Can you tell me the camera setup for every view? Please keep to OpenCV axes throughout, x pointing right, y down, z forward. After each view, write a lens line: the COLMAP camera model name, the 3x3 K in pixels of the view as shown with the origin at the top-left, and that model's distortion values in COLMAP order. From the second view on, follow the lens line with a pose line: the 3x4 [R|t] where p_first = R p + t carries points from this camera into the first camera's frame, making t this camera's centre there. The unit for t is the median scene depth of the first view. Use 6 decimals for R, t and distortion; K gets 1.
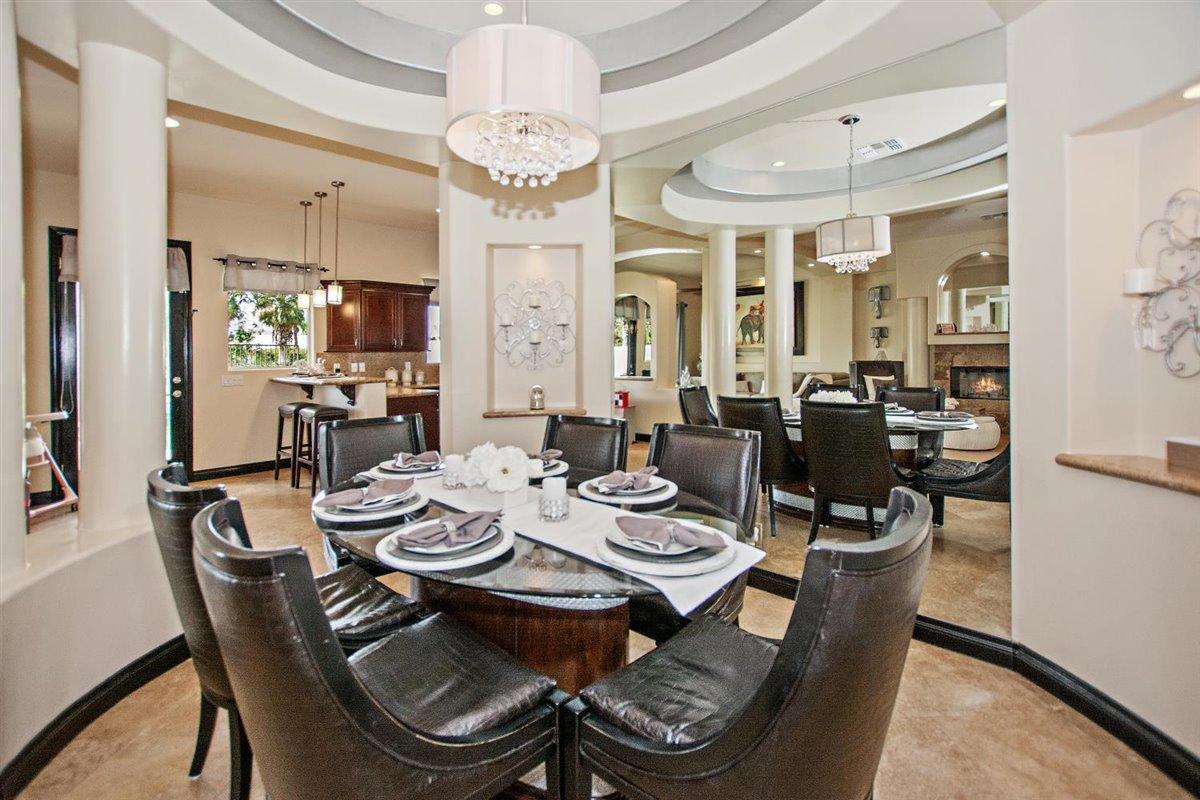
lens RADIAL K [[566.1, 0, 576.7], [0, 566.1, 353.3], [0, 0, 1]] dist [0.055396, 0.000057]
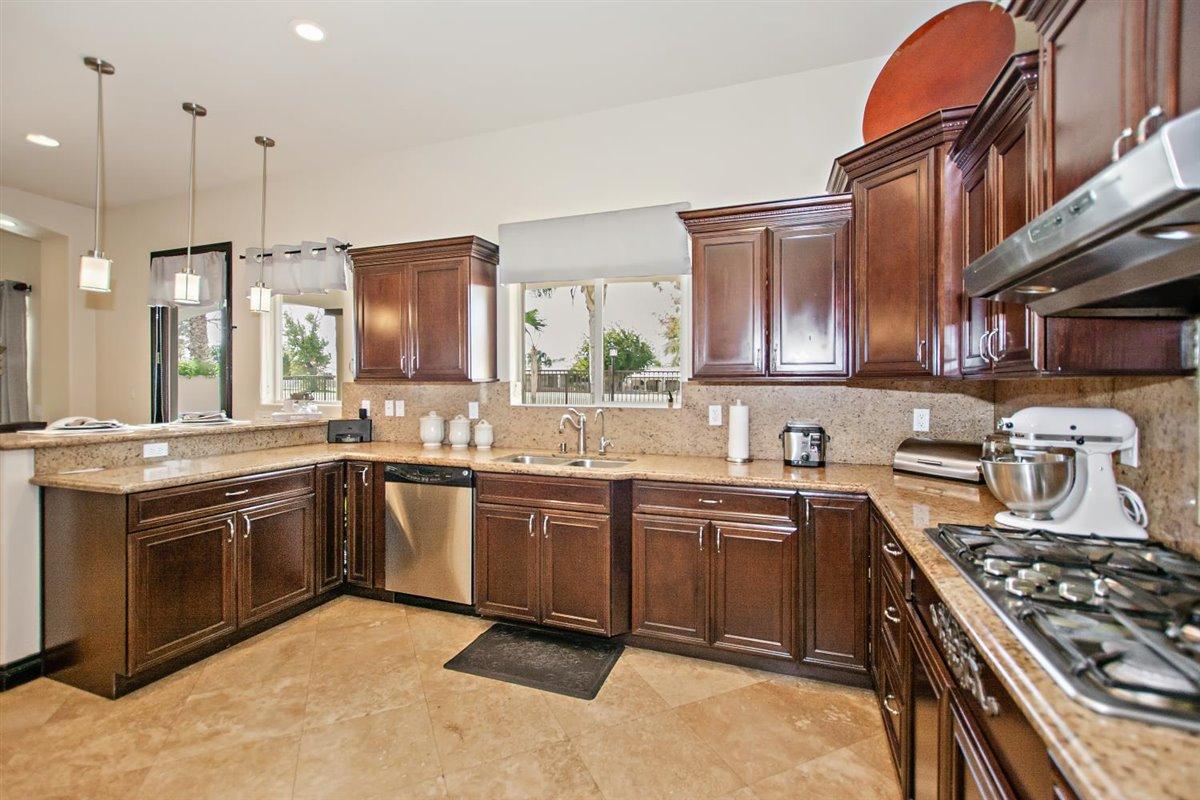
lens RADIAL K [[531.6, 0, 593.9], [0, 531.6, 388.7], [0, 0, 1]] dist [0.000022, -0.000011]
pose [[0.449367, 0.021586, -0.893086, 0.196792], [-0.010499, 0.999767, 0.018882, -0.007310], [0.893285, 0.000892, 0.449489, 1.048057]]
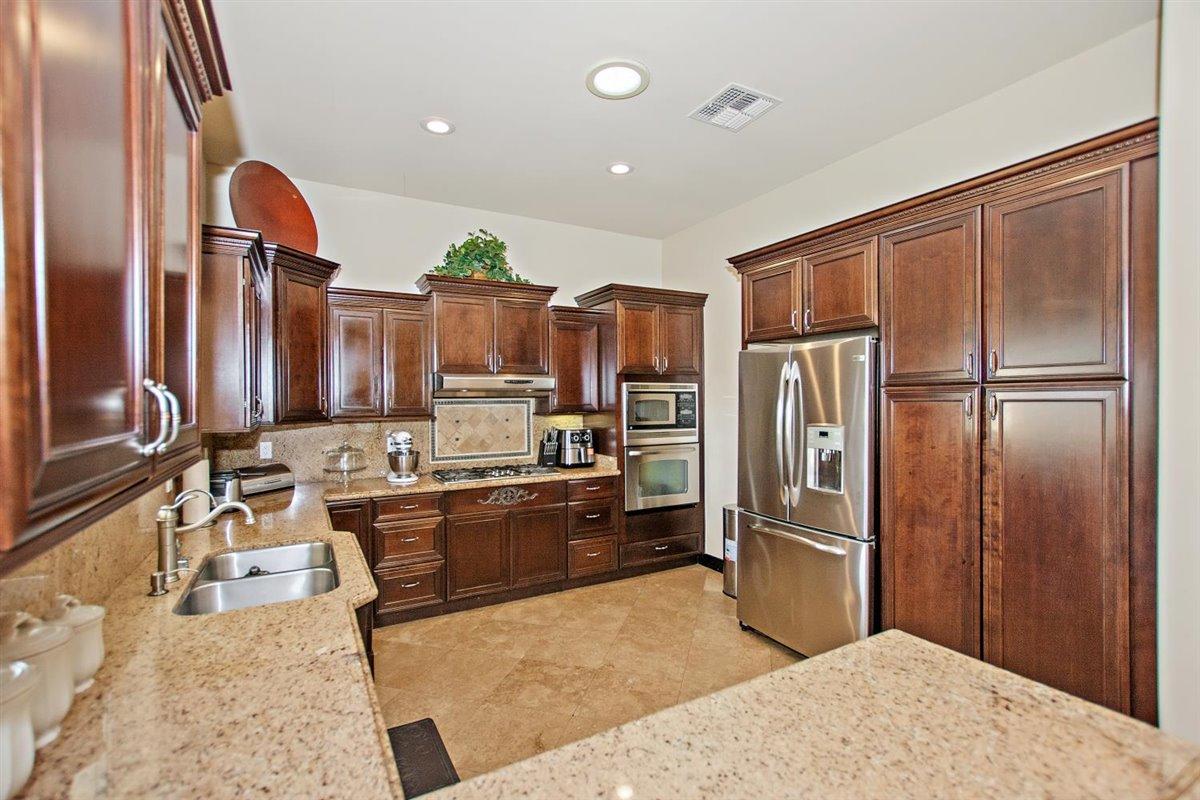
lens RADIAL K [[535.4, 0, 597.5], [0, 535.4, 404.5], [0, 0, 1]] dist [0.002629, 0.000583]
pose [[0.232803, 0.004695, 0.972513, -0.447562], [0.006039, 0.999962, -0.006273, -0.021166], [-0.972505, 0.007333, 0.232766, 0.994316]]
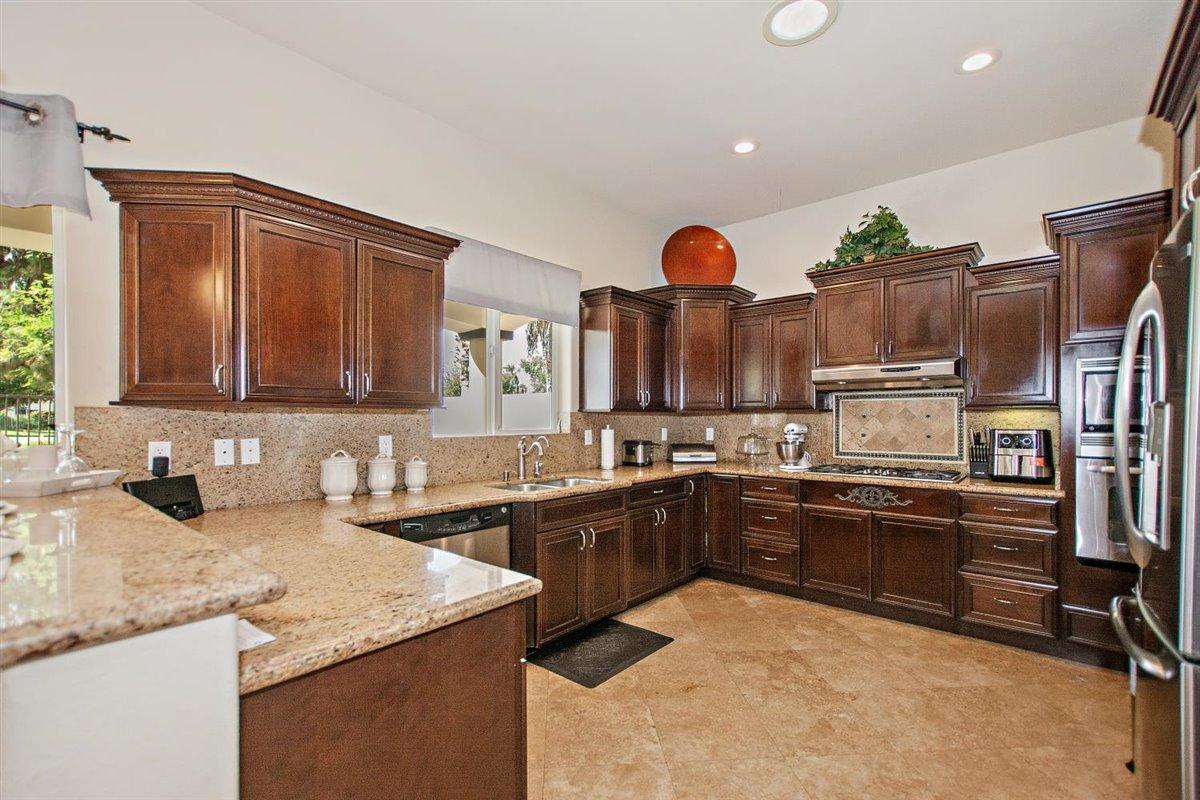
lens RADIAL K [[527.5, 0, 596.3], [0, 527.5, 420.6], [0, 0, 1]] dist [0.000922, 0.000287]
pose [[0.994015, 0.014650, 0.108253, -0.227410], [-0.014886, 0.999888, 0.001373, 0.002843], [-0.108220, -0.002977, 0.994122, 0.738486]]
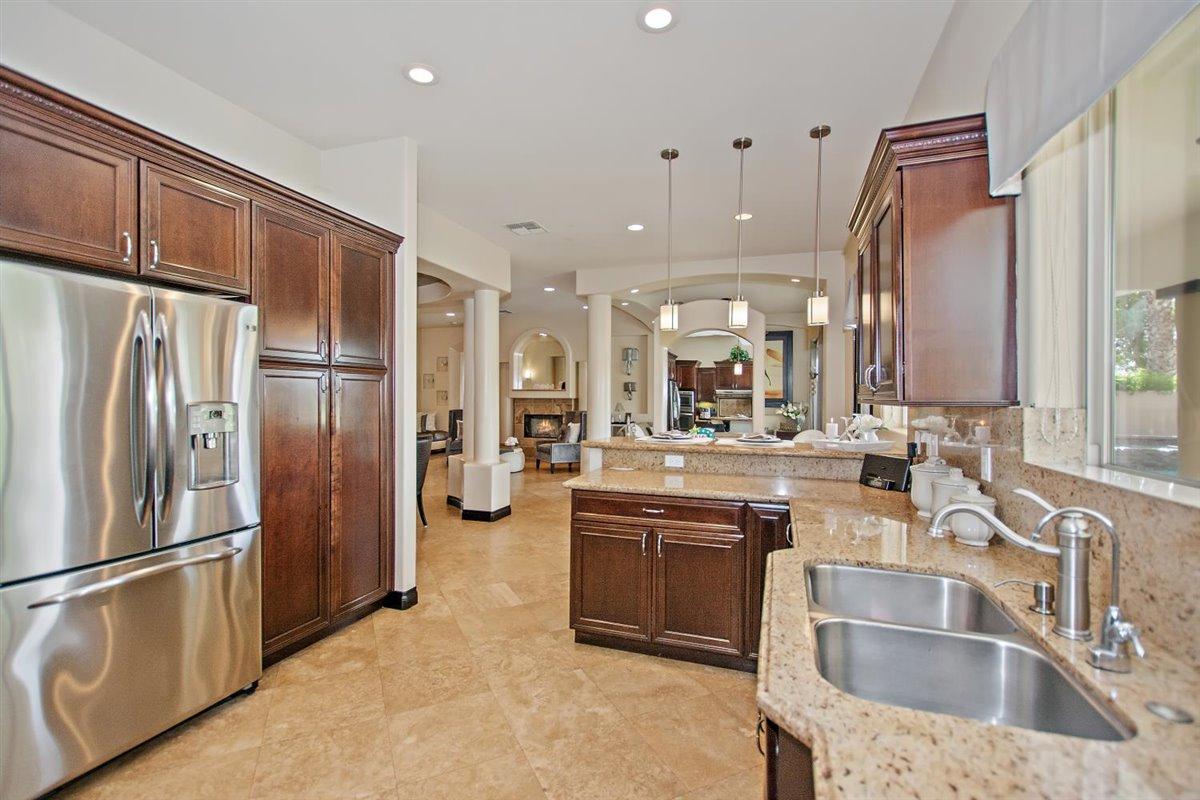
lens RADIAL K [[525.6, 0, 595.8], [0, 525.6, 401.8], [0, 0, 1]] dist [-0.001932, -0.000062]
pose [[-0.880062, 0.014476, -0.474638, -0.045911], [0.007494, 0.999834, 0.016600, -0.010657], [0.474799, 0.011052, -0.880025, 1.326222]]
